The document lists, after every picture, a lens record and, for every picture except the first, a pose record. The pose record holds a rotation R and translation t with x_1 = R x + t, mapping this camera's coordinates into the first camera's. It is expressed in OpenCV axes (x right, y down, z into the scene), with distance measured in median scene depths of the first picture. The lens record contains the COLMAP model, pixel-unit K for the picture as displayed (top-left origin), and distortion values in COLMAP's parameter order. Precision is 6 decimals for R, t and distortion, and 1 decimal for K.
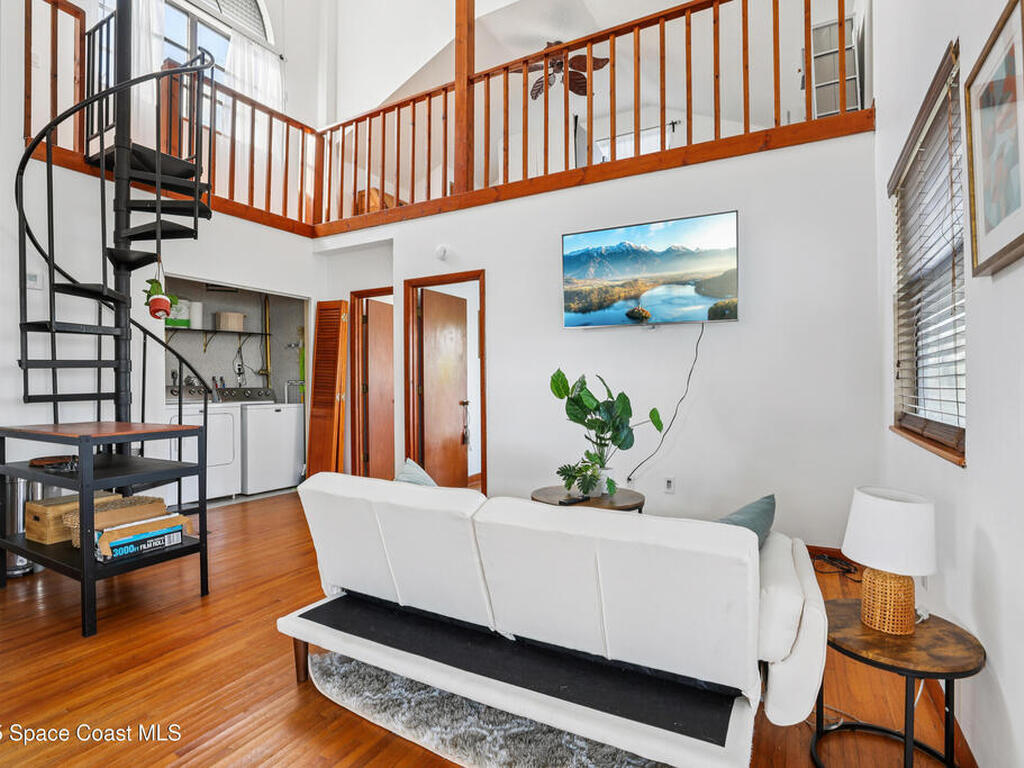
lens RADIAL K [[526.6, 0, 512.0], [0, 526.6, 381.4], [0, 0, 1]] dist [-0.031865, 0.001898]
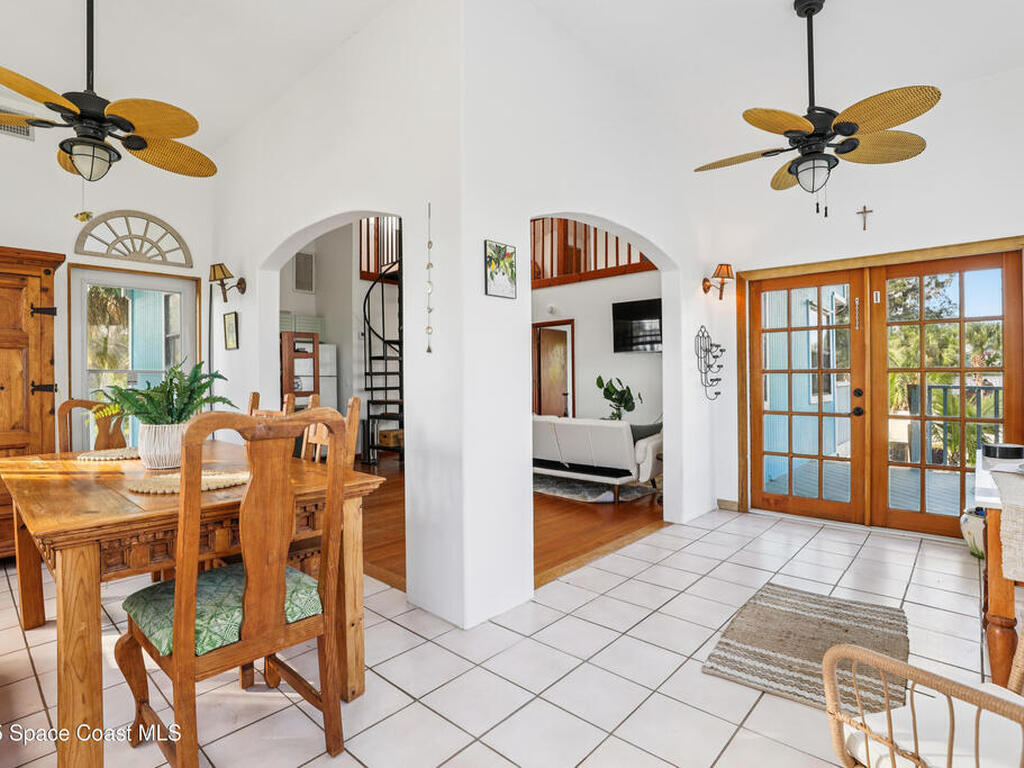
lens RADIAL K [[526.6, 0, 508.5], [0, 526.6, 380.5], [0, 0, 1]] dist [-0.031865, 0.001898]
pose [[0.973169, -0.001474, -0.230087, 0.218747], [0.001343, 0.999999, -0.000725, -0.001133], [0.230088, 0.000397, 0.973170, -1.223429]]
